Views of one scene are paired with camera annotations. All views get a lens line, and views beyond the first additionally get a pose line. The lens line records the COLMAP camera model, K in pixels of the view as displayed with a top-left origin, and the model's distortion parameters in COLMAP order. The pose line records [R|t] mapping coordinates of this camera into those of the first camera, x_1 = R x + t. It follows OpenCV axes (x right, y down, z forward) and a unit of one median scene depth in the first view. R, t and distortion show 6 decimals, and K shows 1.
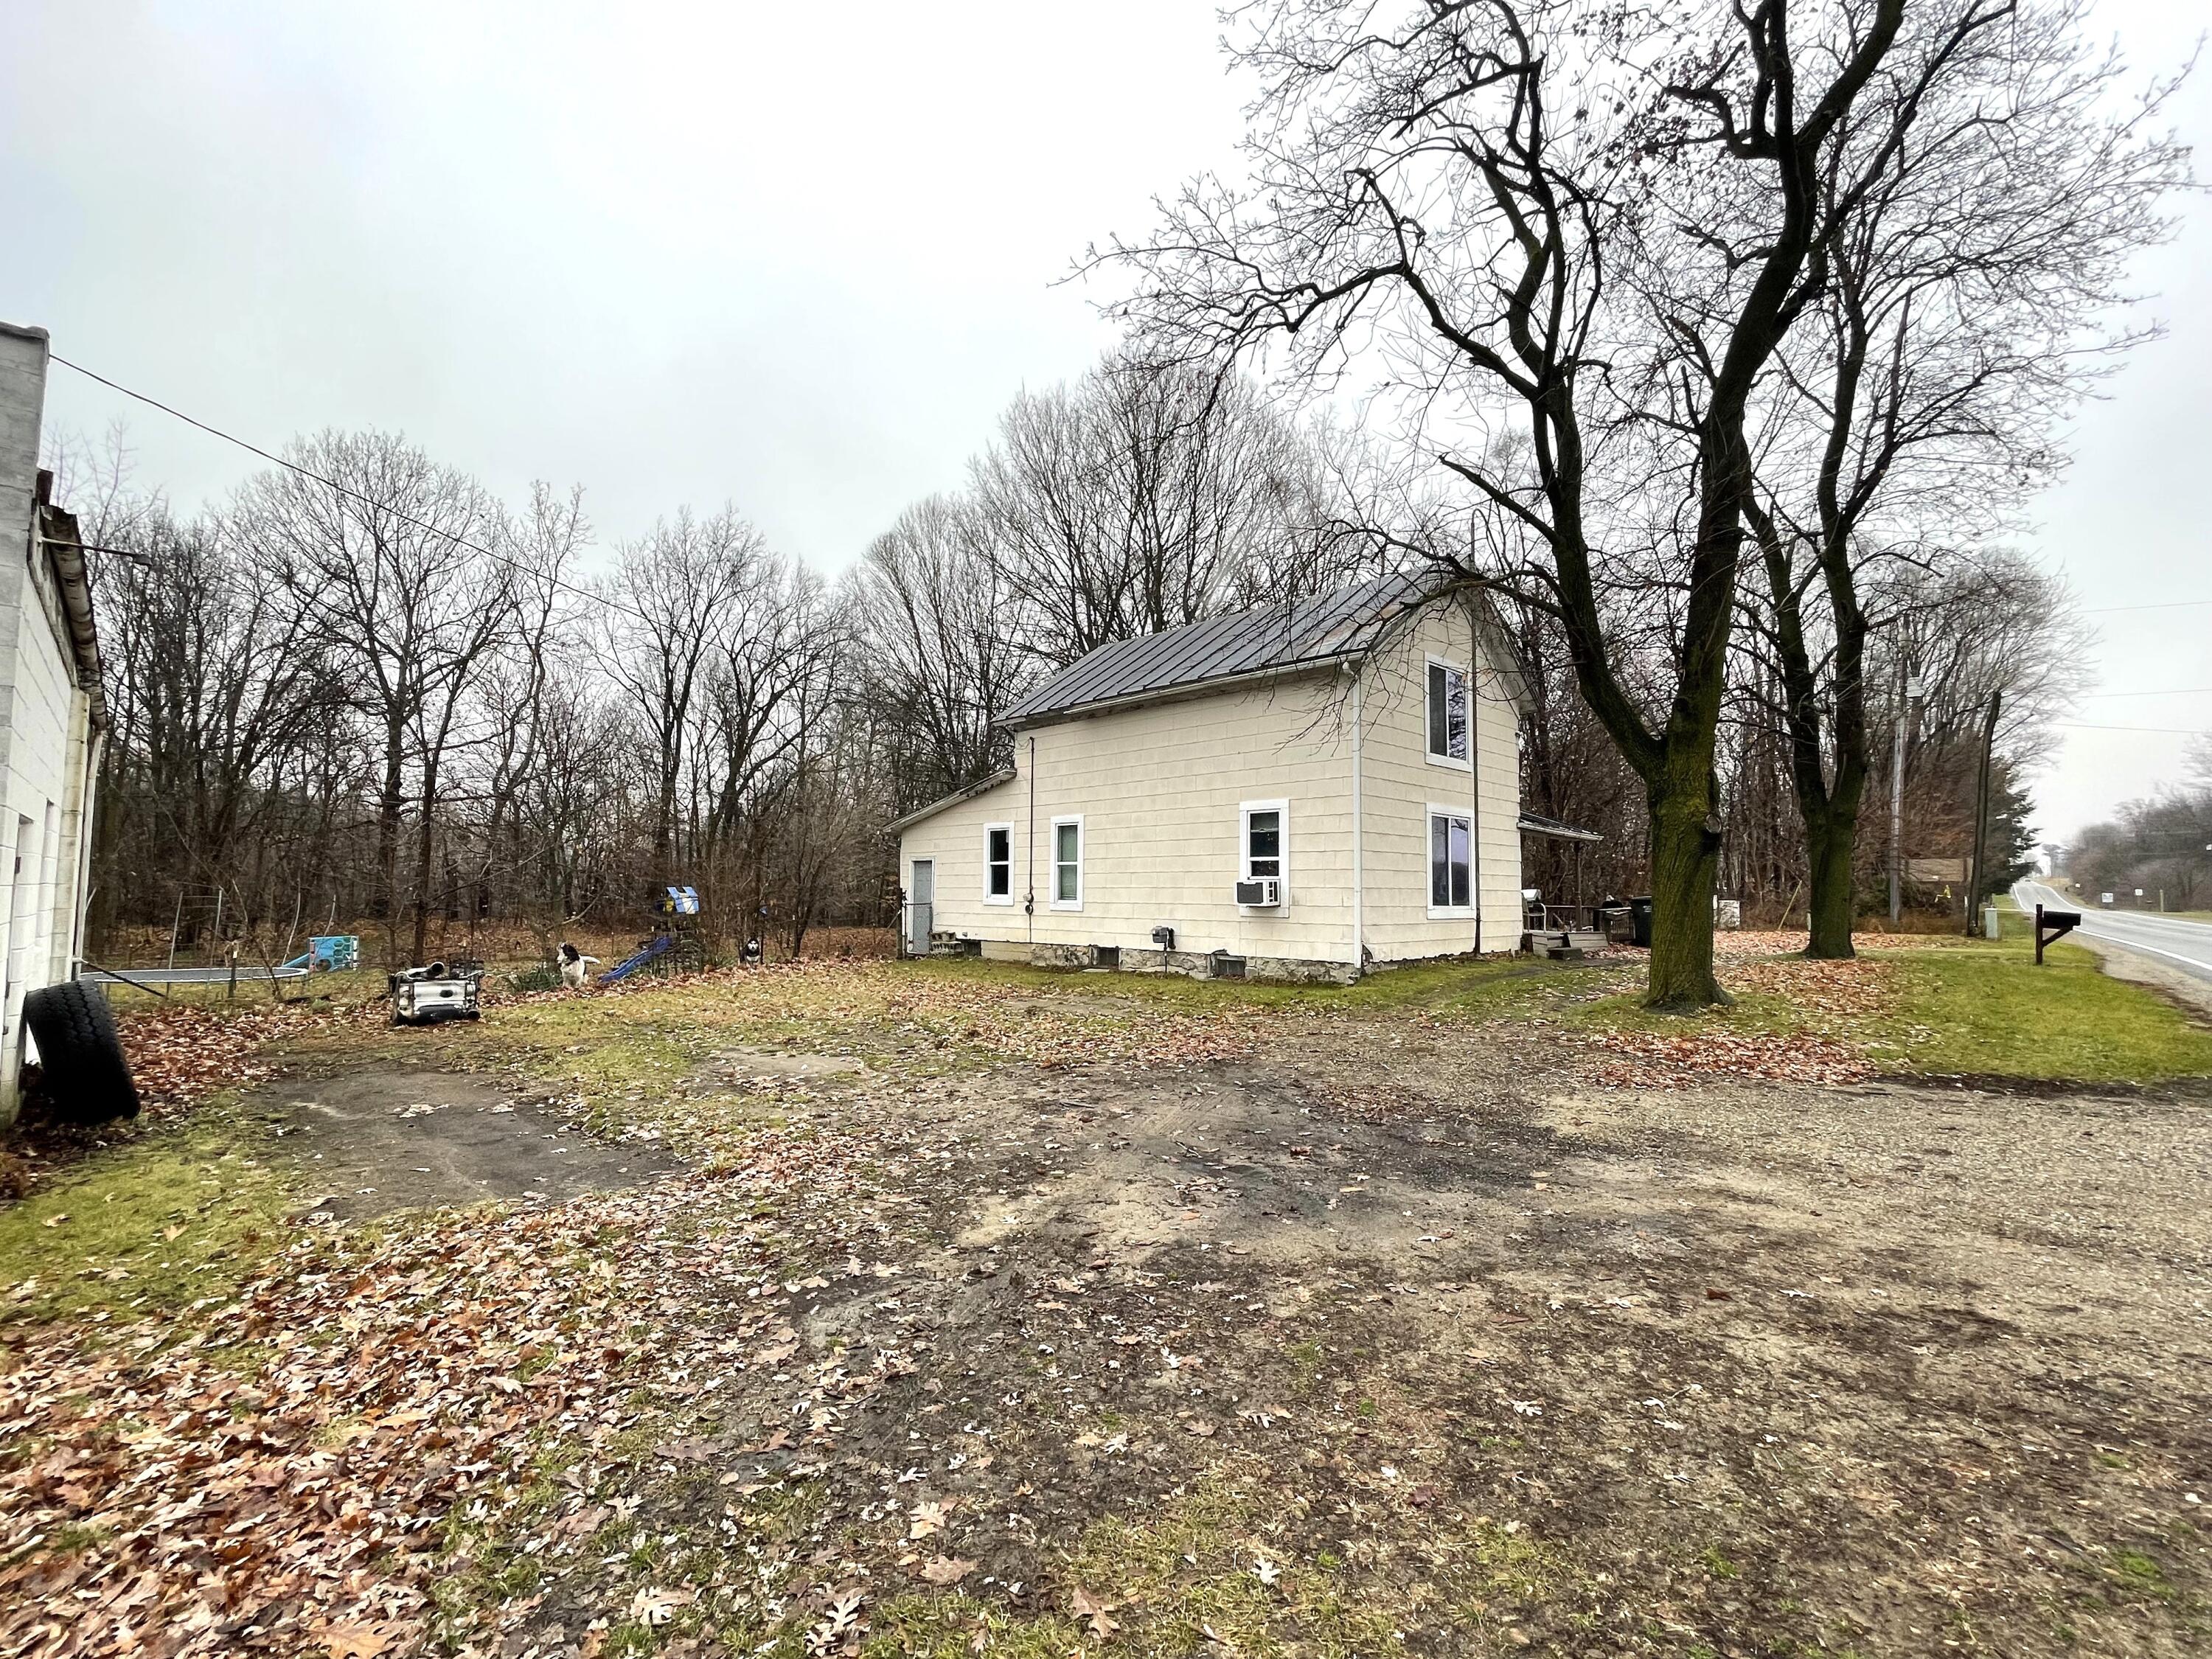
lens RADIAL K [[971.7, 0, 1102.5], [0, 971.7, 838.1], [0, 0, 1]] dist [0.004365, -0.000315]
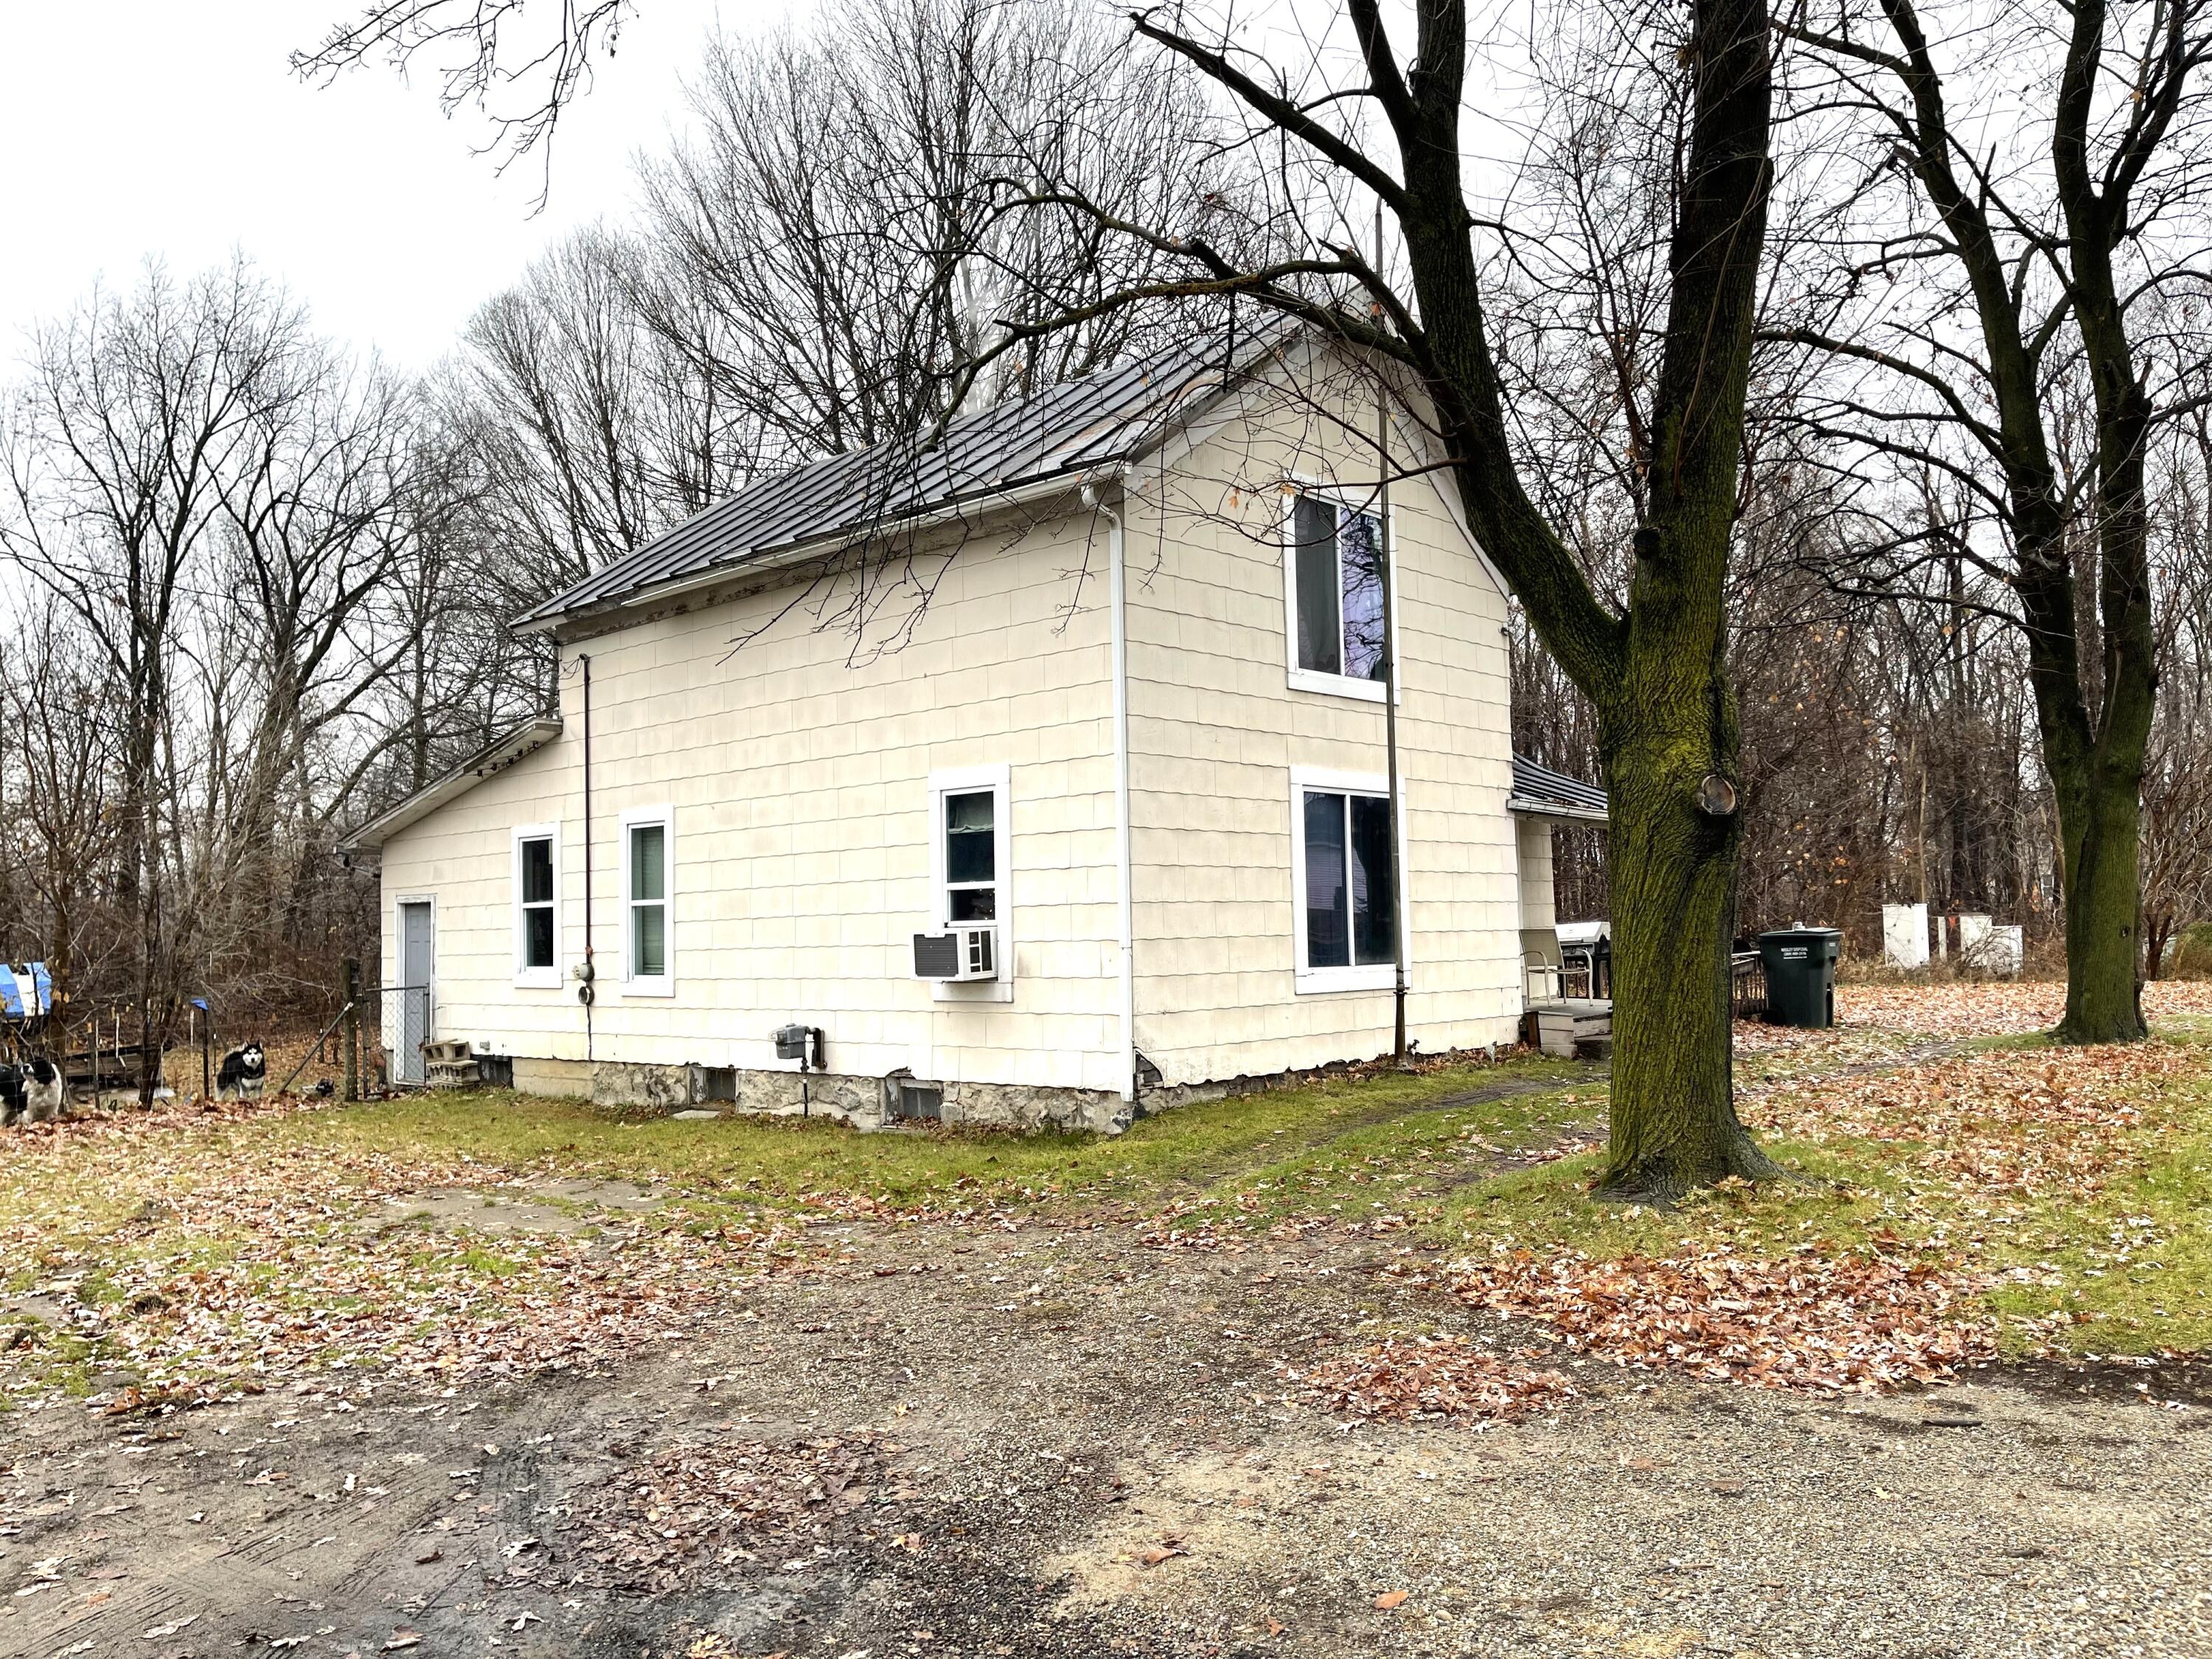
lens RADIAL K [[1674.0, 0, 1111.5], [0, 1674.0, 824.8], [0, 0, 1]] dist [0.051433, -0.010814]
pose [[0.997652, -0.027035, 0.062920, 0.166909], [0.027653, 0.999577, -0.008971, 0.000065], [-0.062651, 0.010690, 0.997978, 0.119923]]
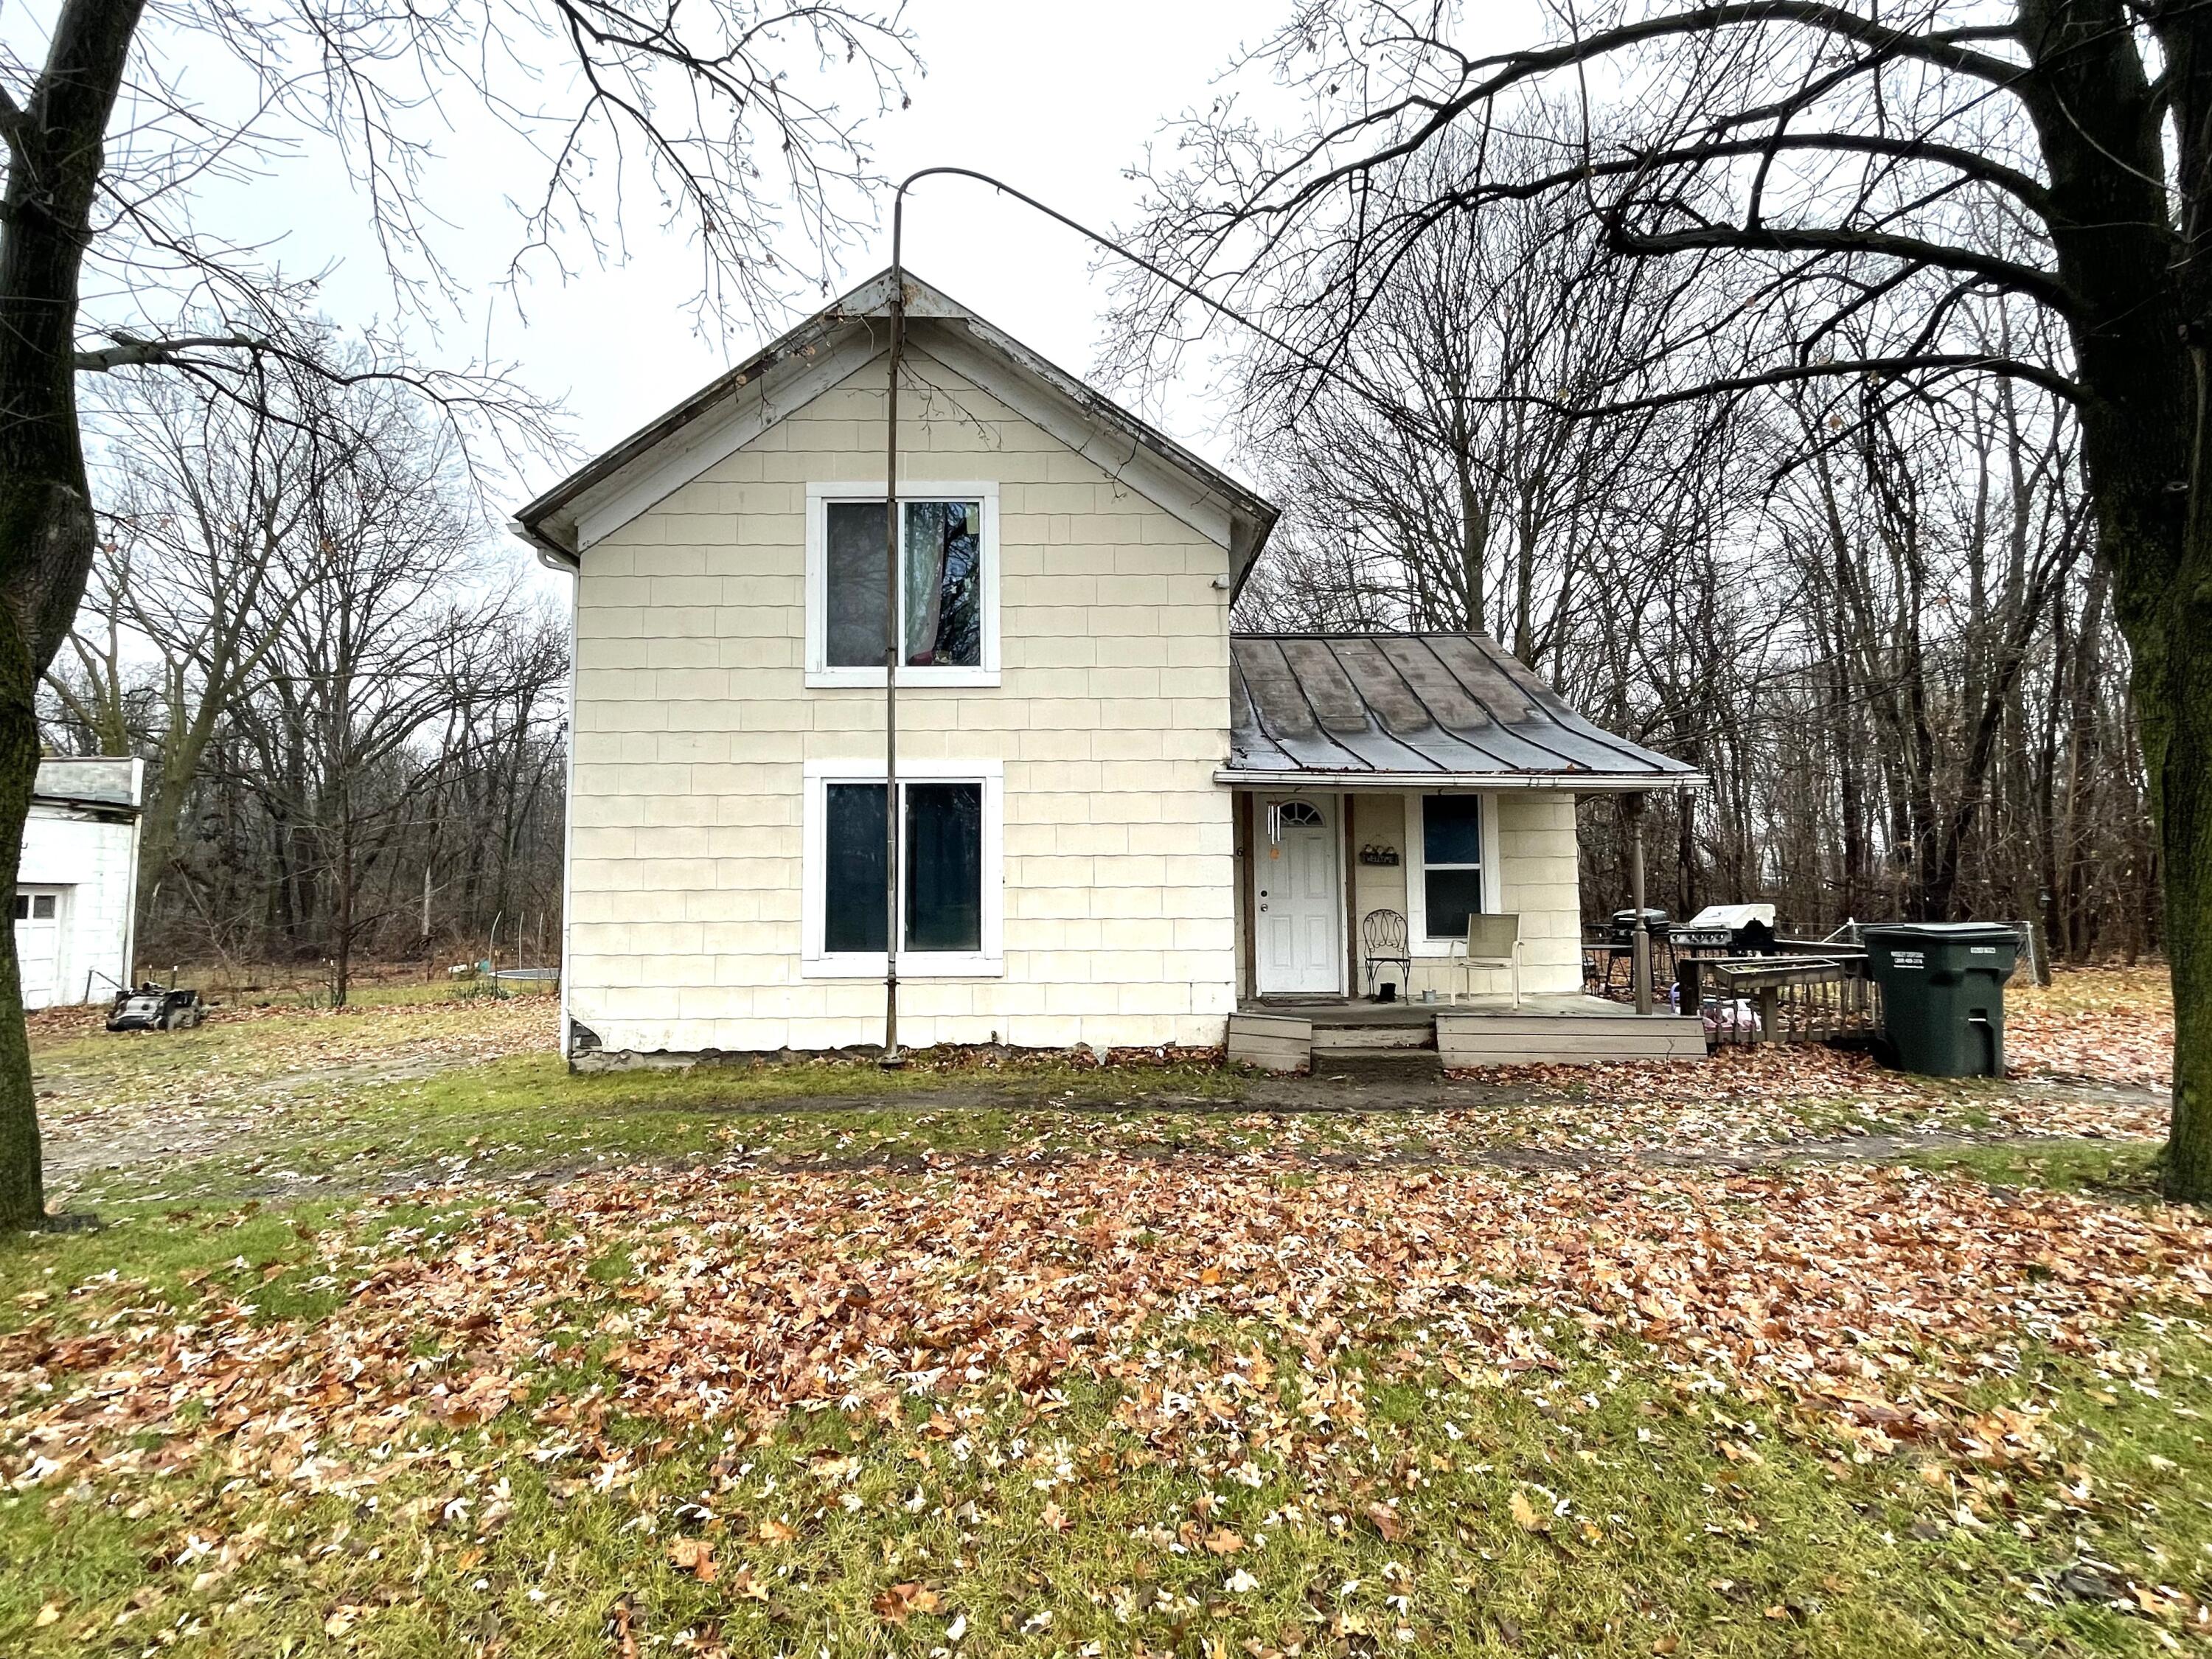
lens RADIAL K [[971.7, 0, 1101.4], [0, 971.7, 833.1], [0, 0, 1]] dist [0.004365, -0.000315]
pose [[0.724381, -0.055495, -0.687163, 0.740836], [0.051618, 0.998323, -0.026210, 0.023980], [0.687465, -0.016484, 0.726031, 0.652656]]
